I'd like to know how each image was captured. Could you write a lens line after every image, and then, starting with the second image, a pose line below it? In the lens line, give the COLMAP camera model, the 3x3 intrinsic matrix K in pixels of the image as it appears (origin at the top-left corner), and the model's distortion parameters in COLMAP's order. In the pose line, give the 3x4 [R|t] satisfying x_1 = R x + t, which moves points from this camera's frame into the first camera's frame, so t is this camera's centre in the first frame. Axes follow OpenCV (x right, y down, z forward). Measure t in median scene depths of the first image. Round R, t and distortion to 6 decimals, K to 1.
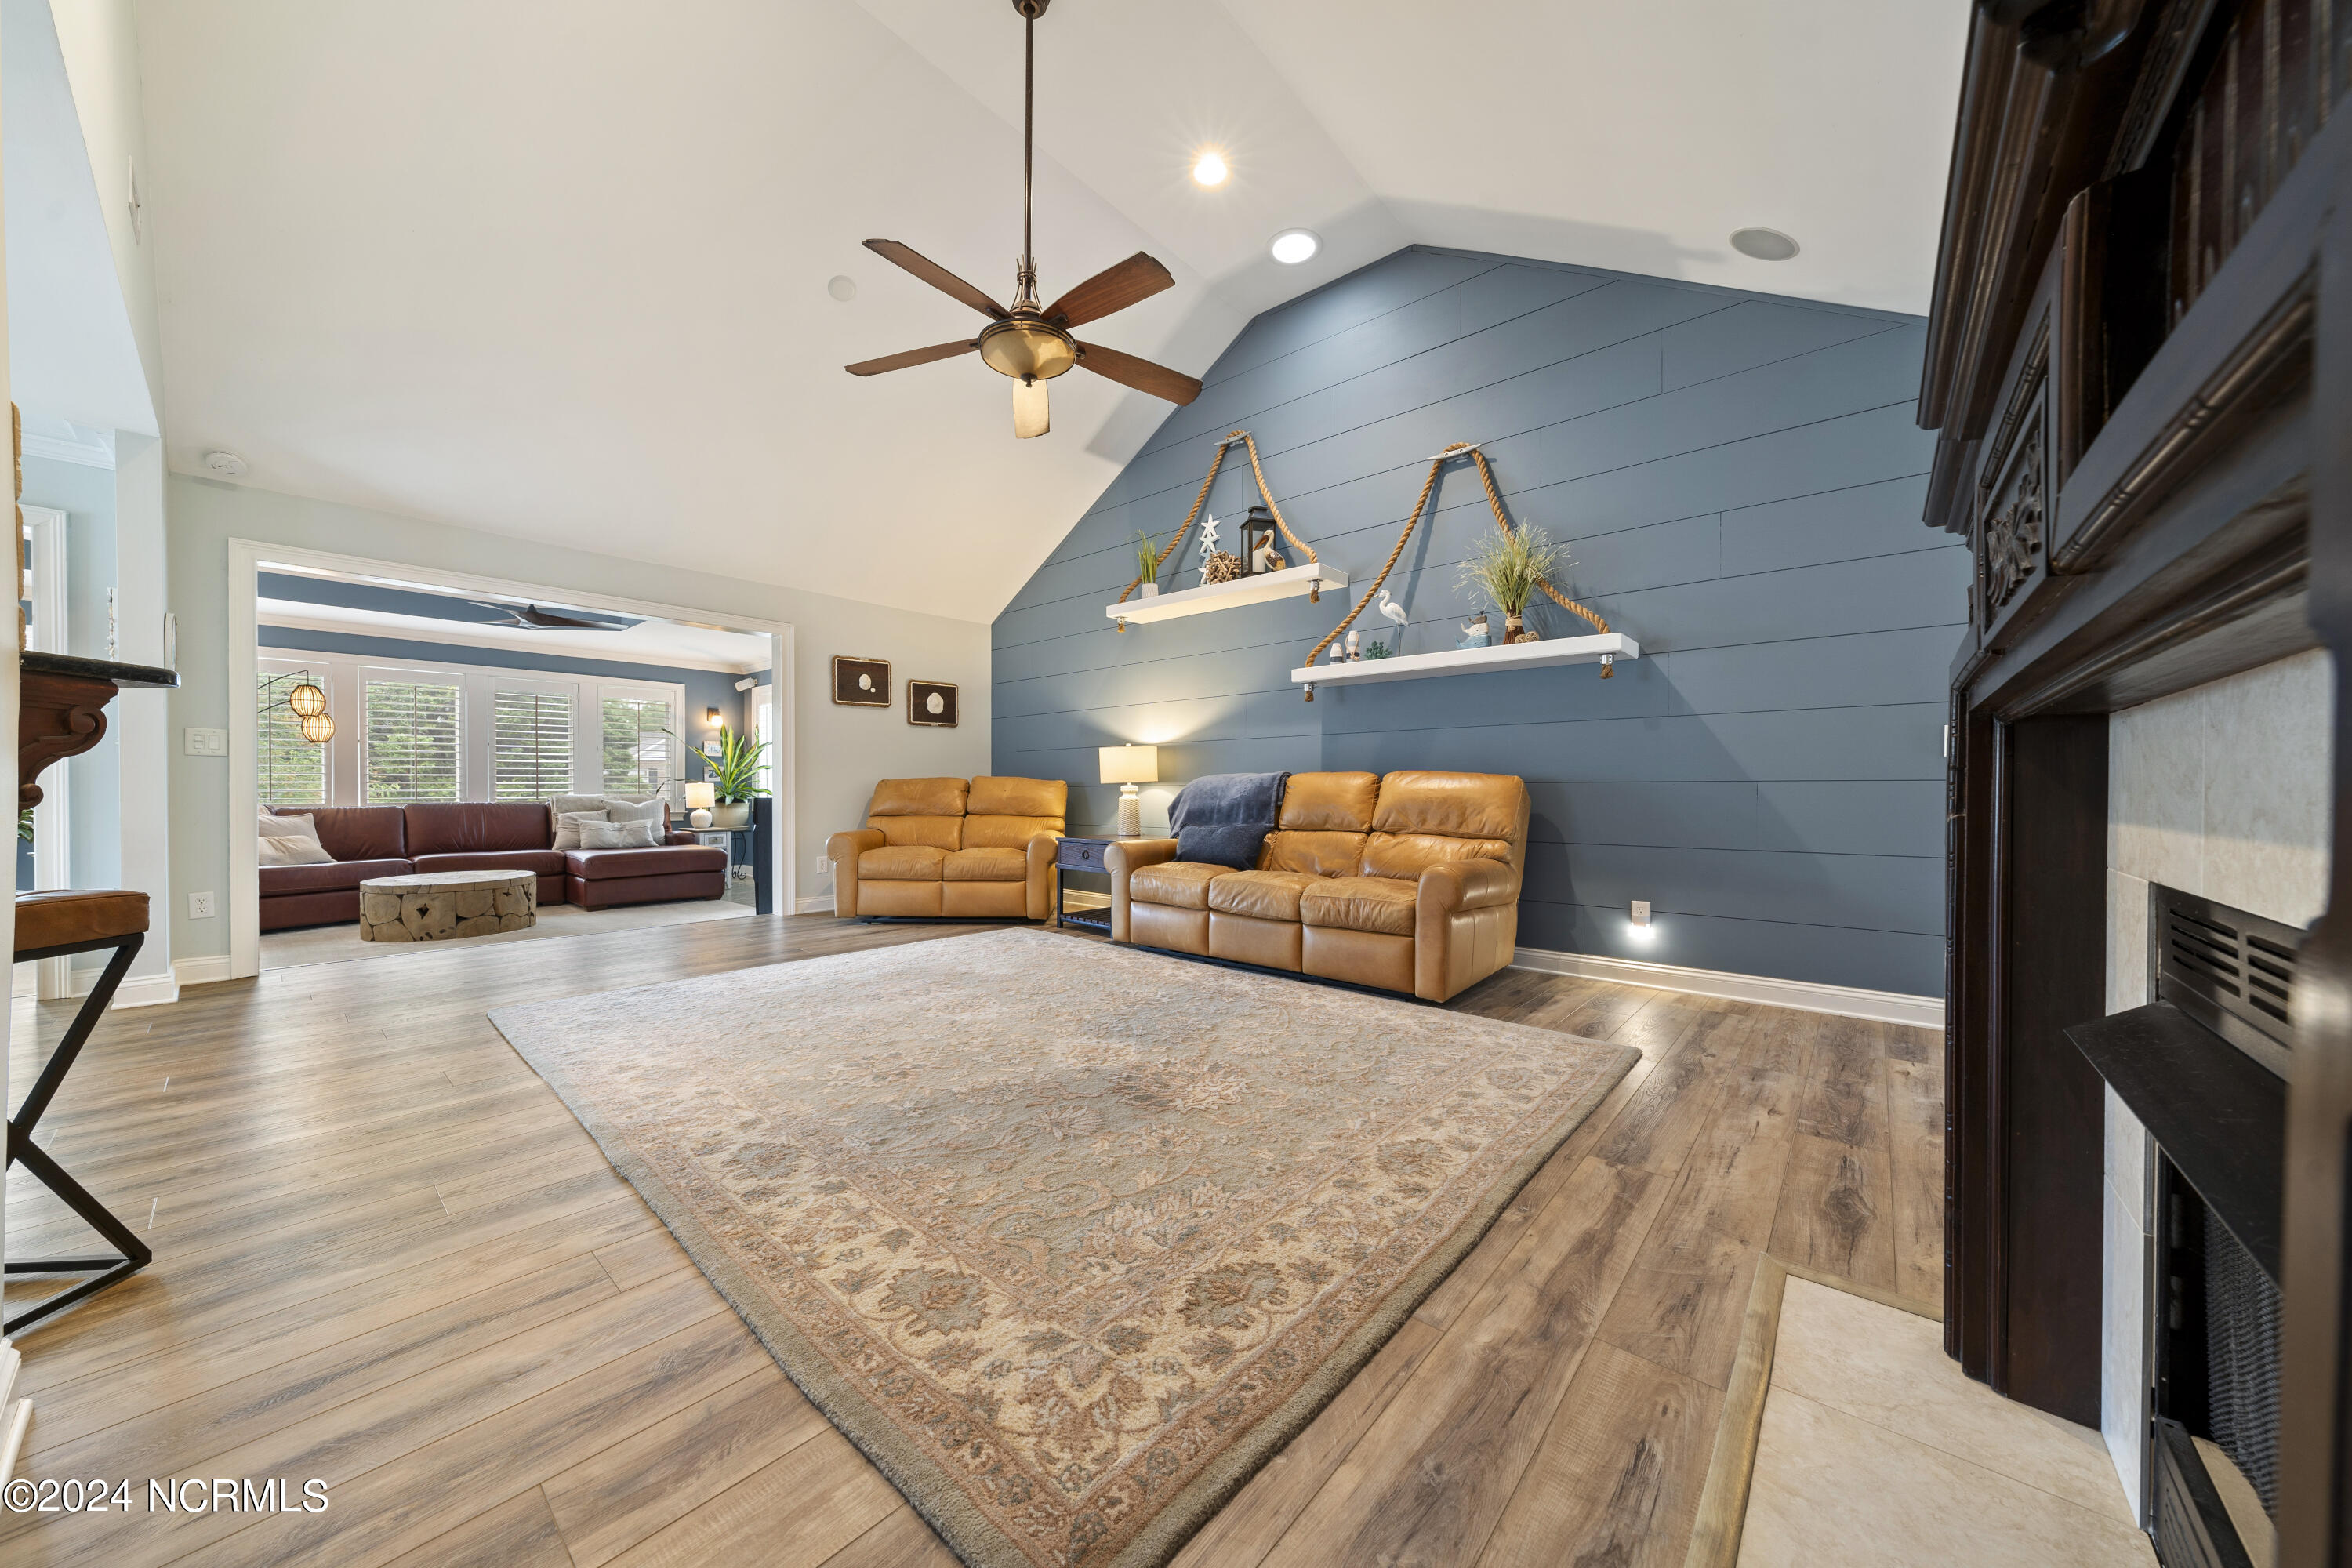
lens RADIAL K [[800.9, 0, 1174.9], [0, 800.9, 801.0], [0, 0, 1]] dist [-0.002507, -0.000136]
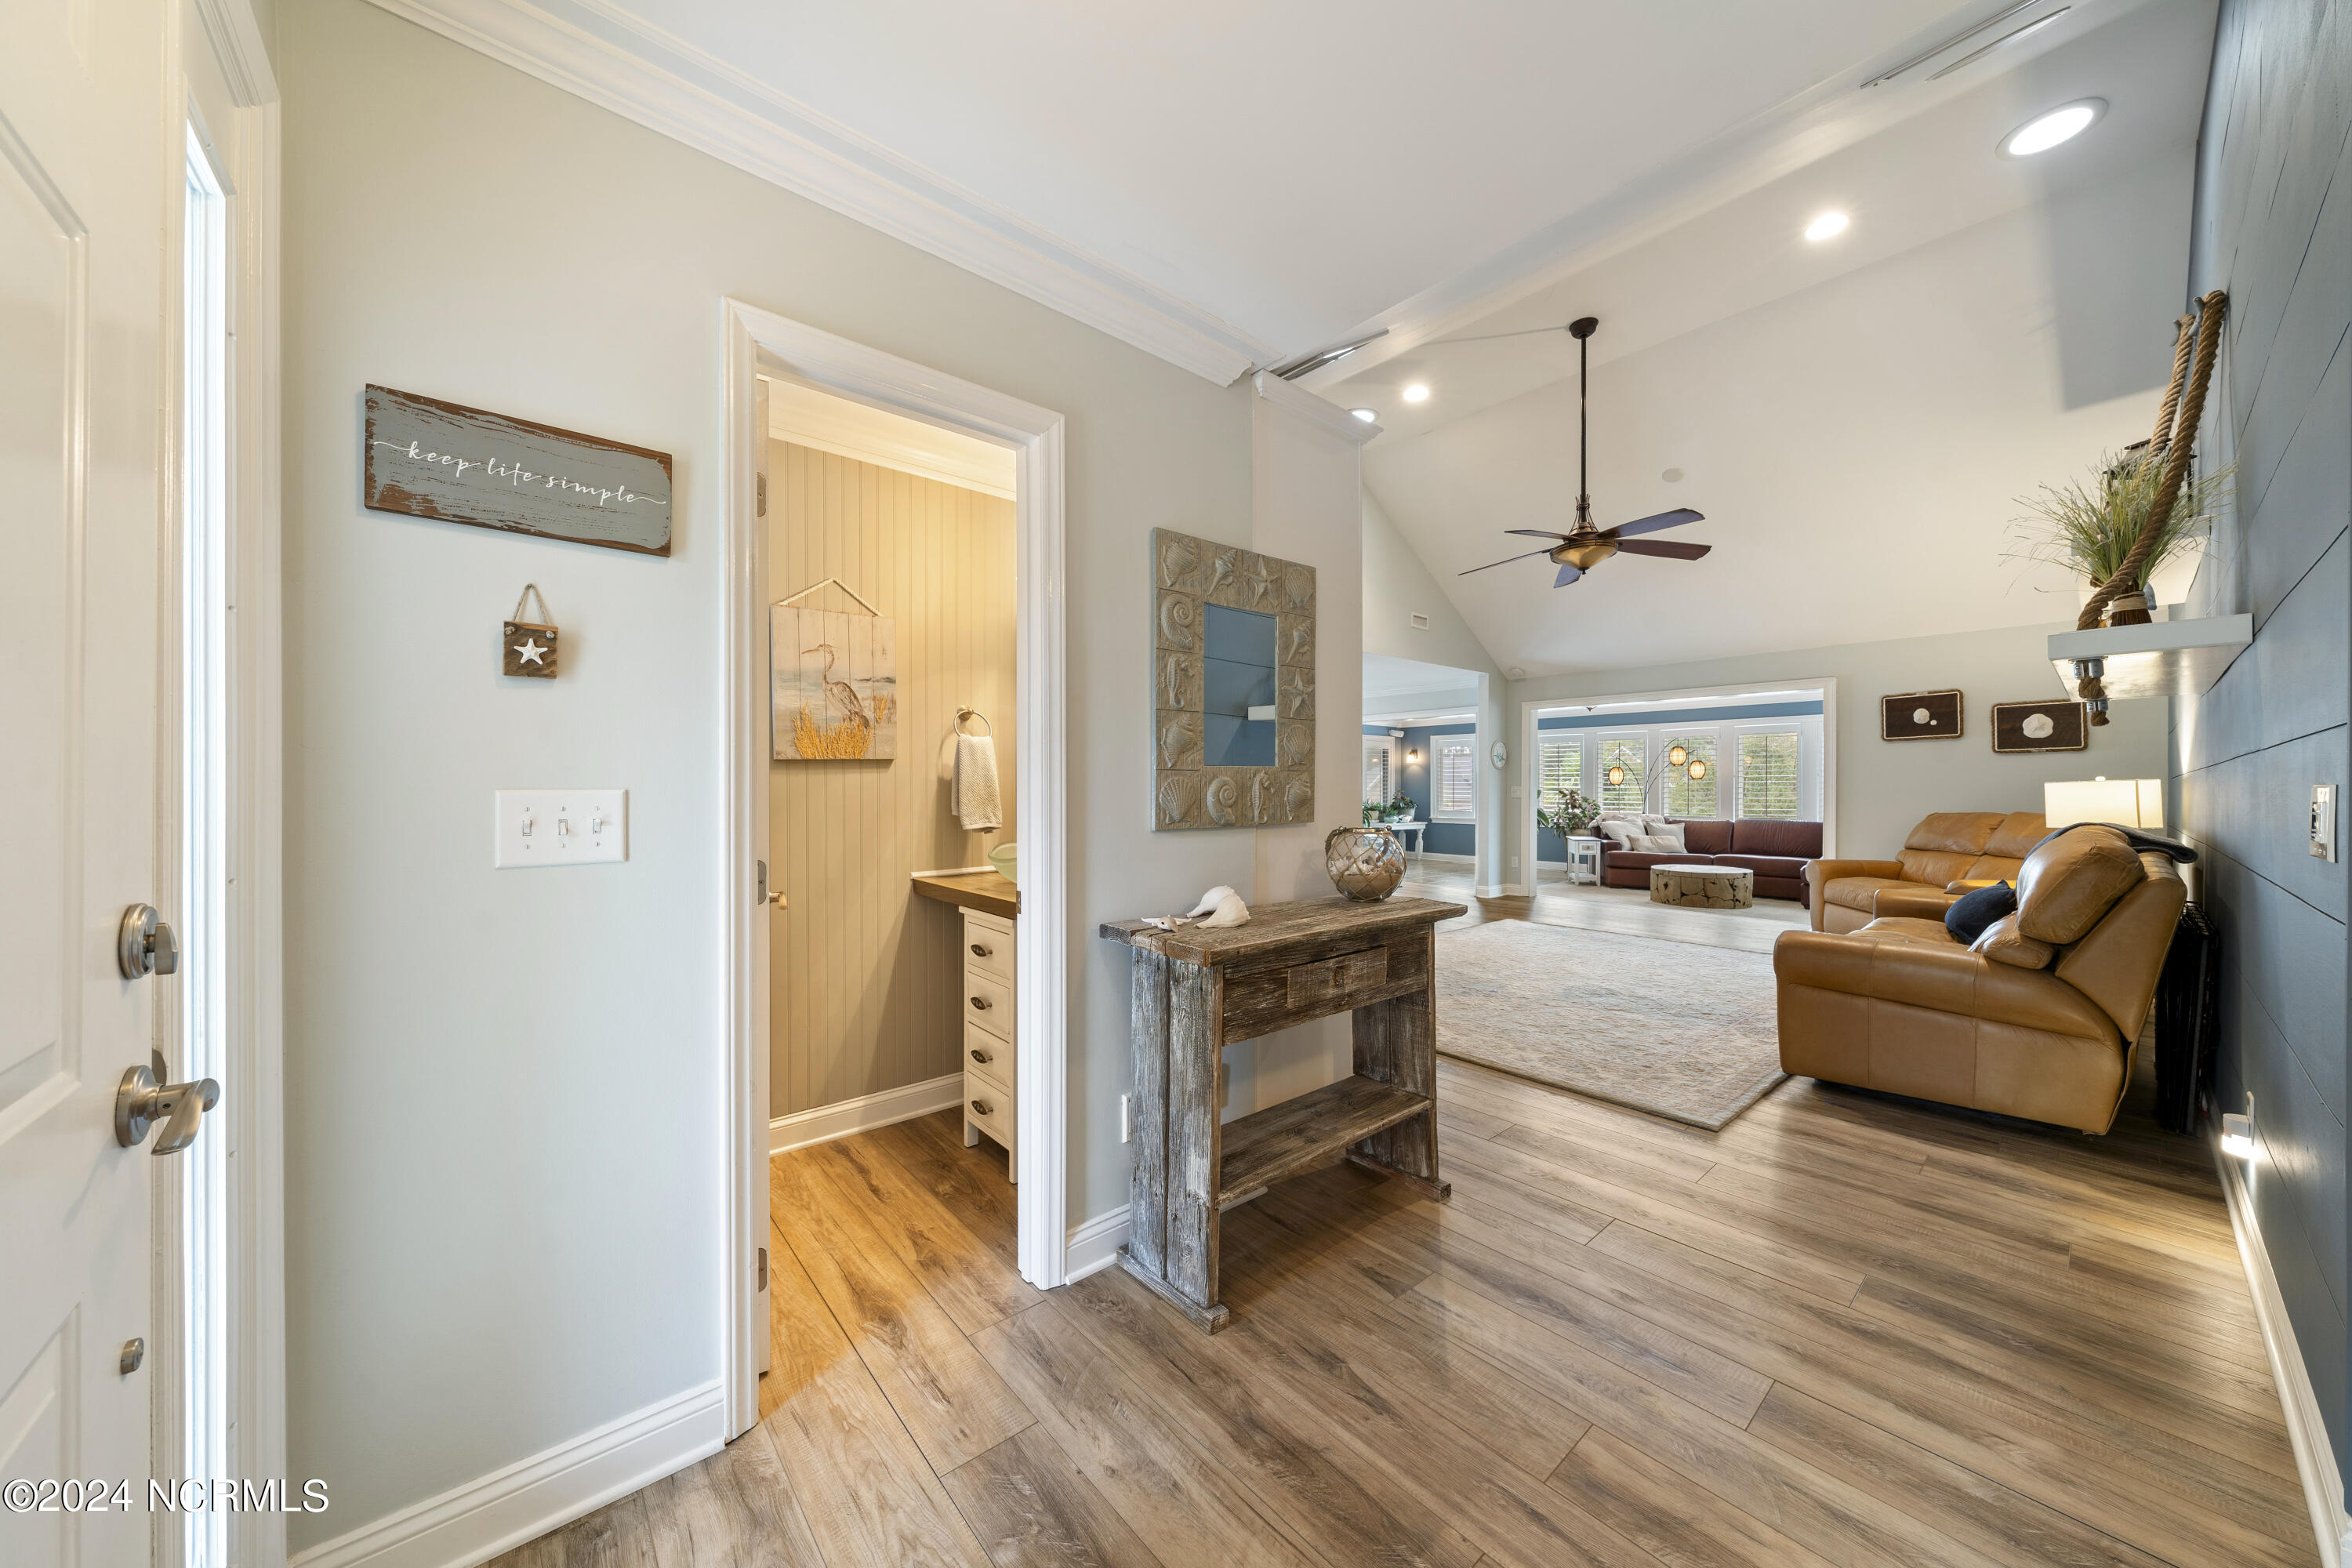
lens RADIAL K [[802.9, 0, 1171.7], [0, 802.9, 791.2], [0, 0, 1]] dist [-0.003367, -0.000030]
pose [[-0.158225, 0.002372, -0.987400, 1.296605], [-0.017011, 0.999842, 0.005128, -0.073555], [0.987257, 0.017608, -0.158159, 0.391301]]
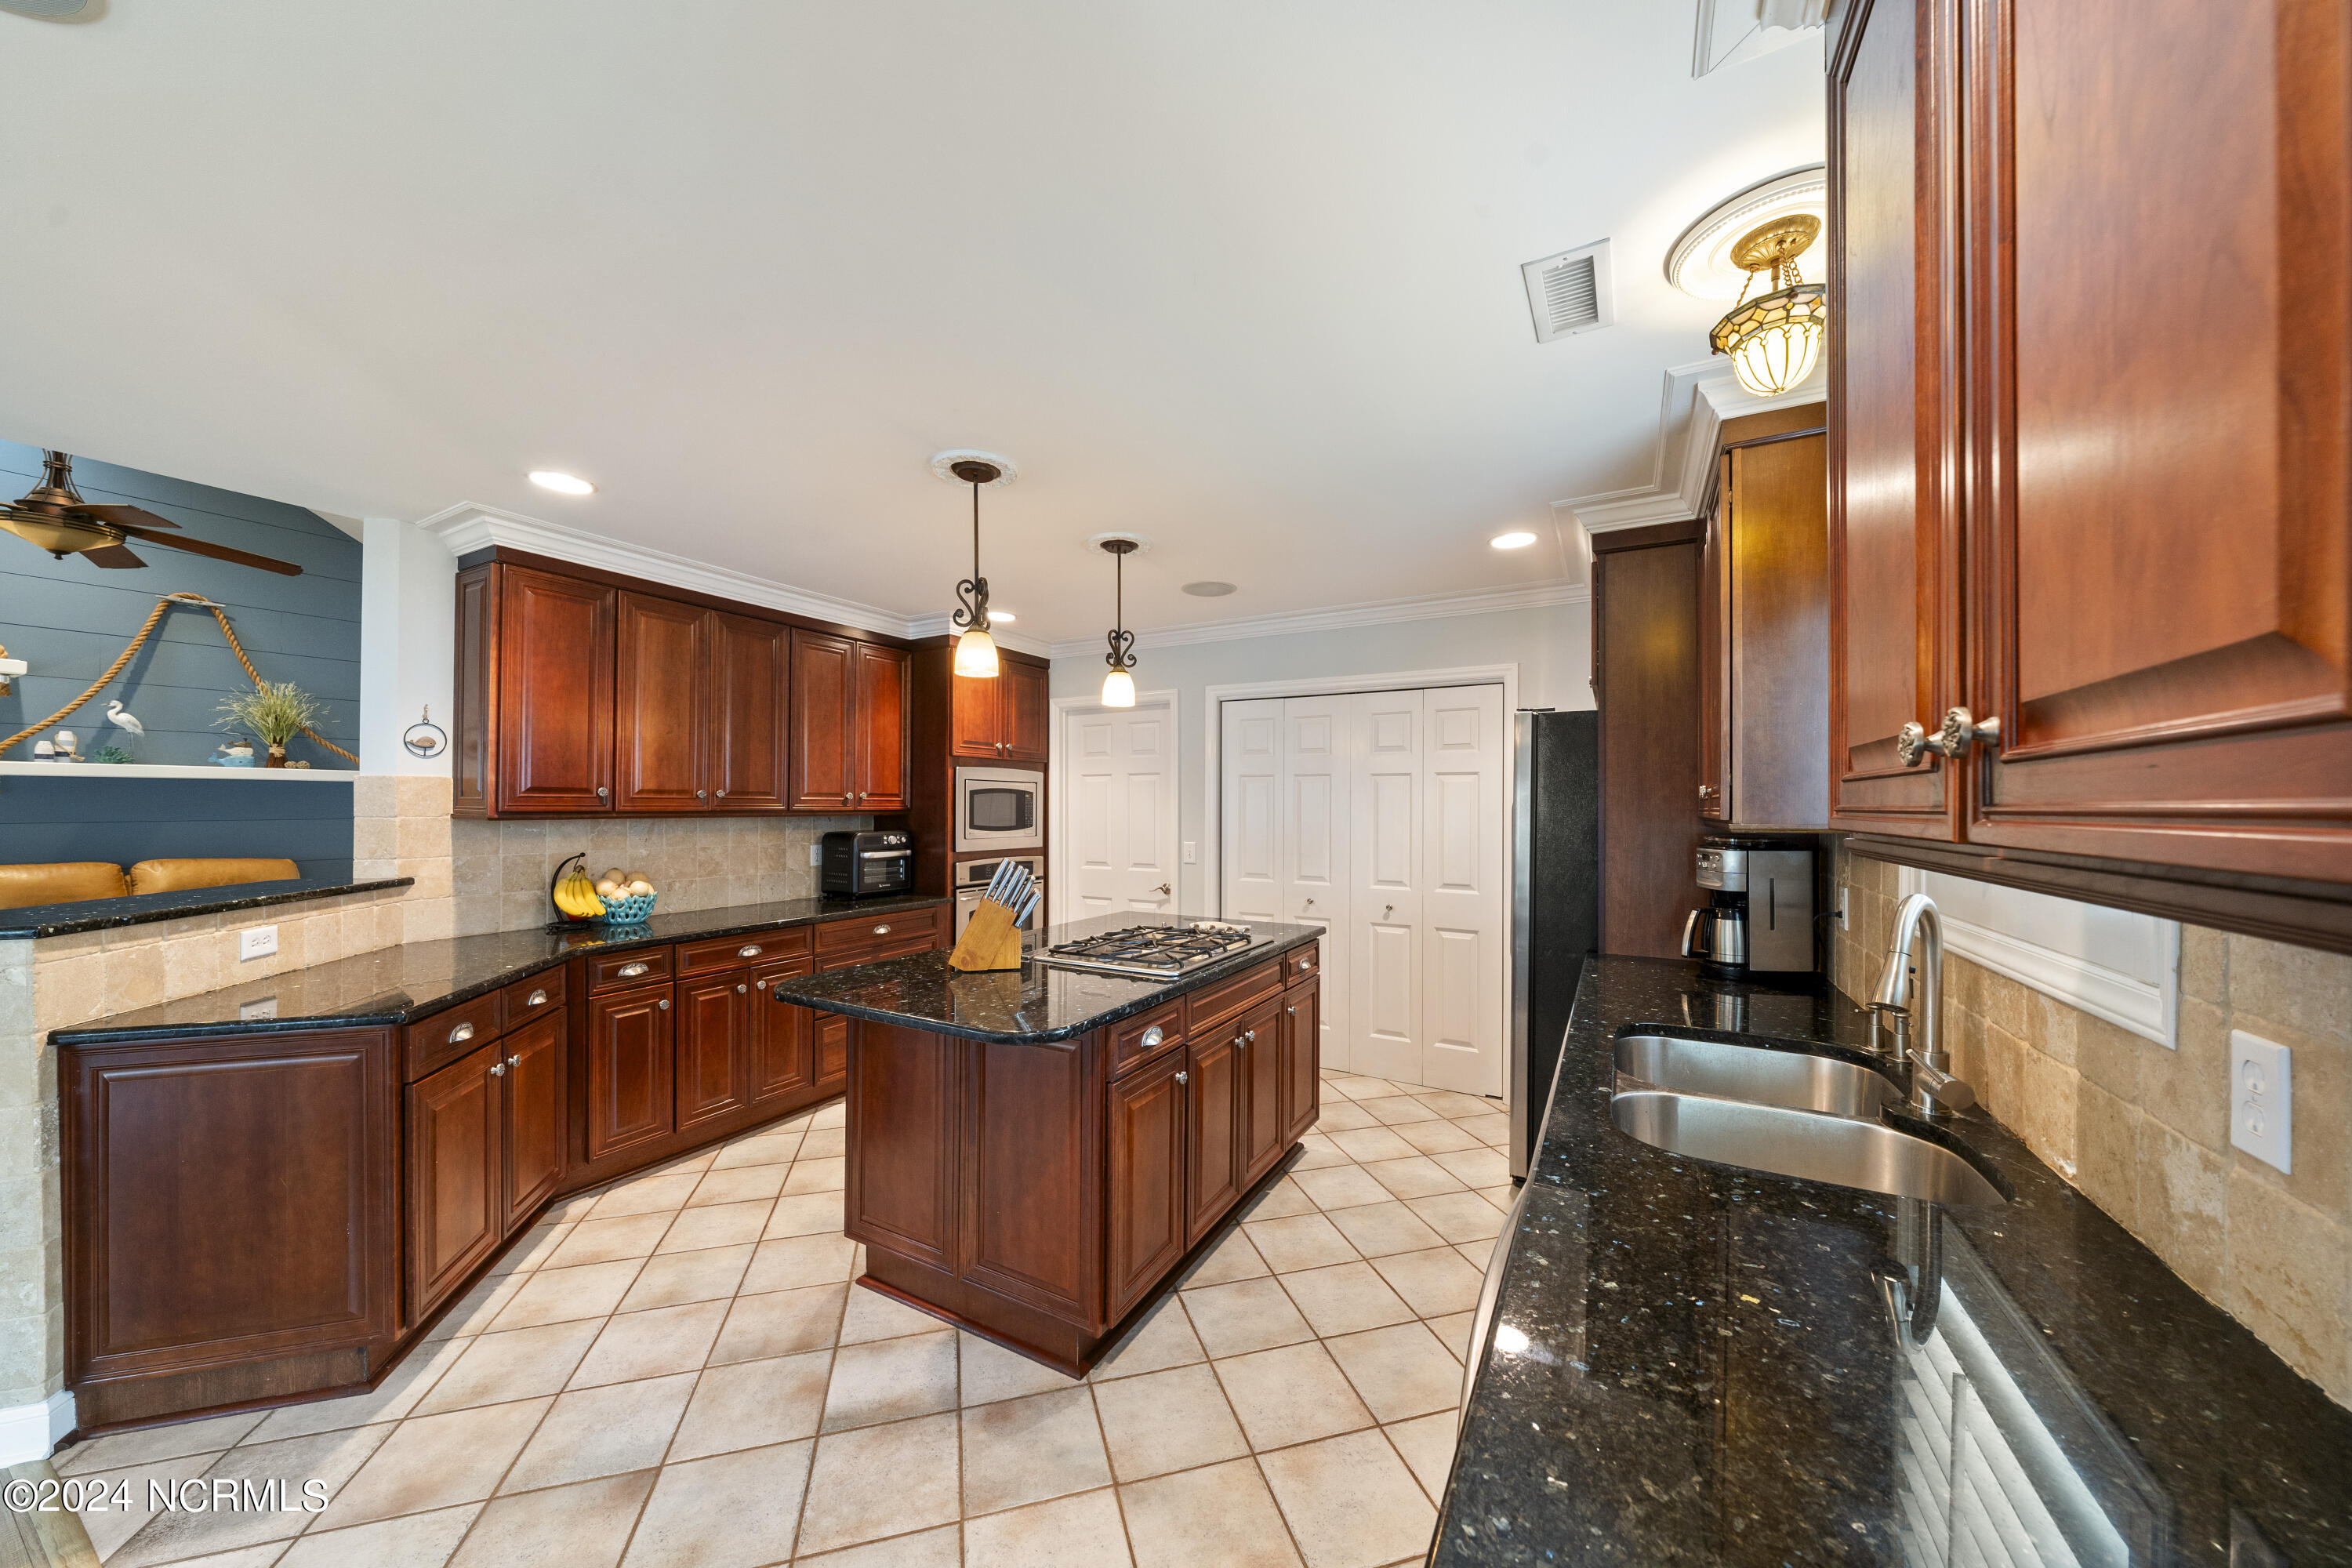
lens RADIAL K [[800.9, 0, 1174.9], [0, 800.9, 801.0], [0, 0, 1]] dist [-0.002507, -0.000136]
pose [[-0.197177, 0.002286, 0.980365, -1.408161], [0.012099, 0.999927, 0.000102, -0.127899], [-0.980293, 0.011881, -0.197190, -0.304444]]
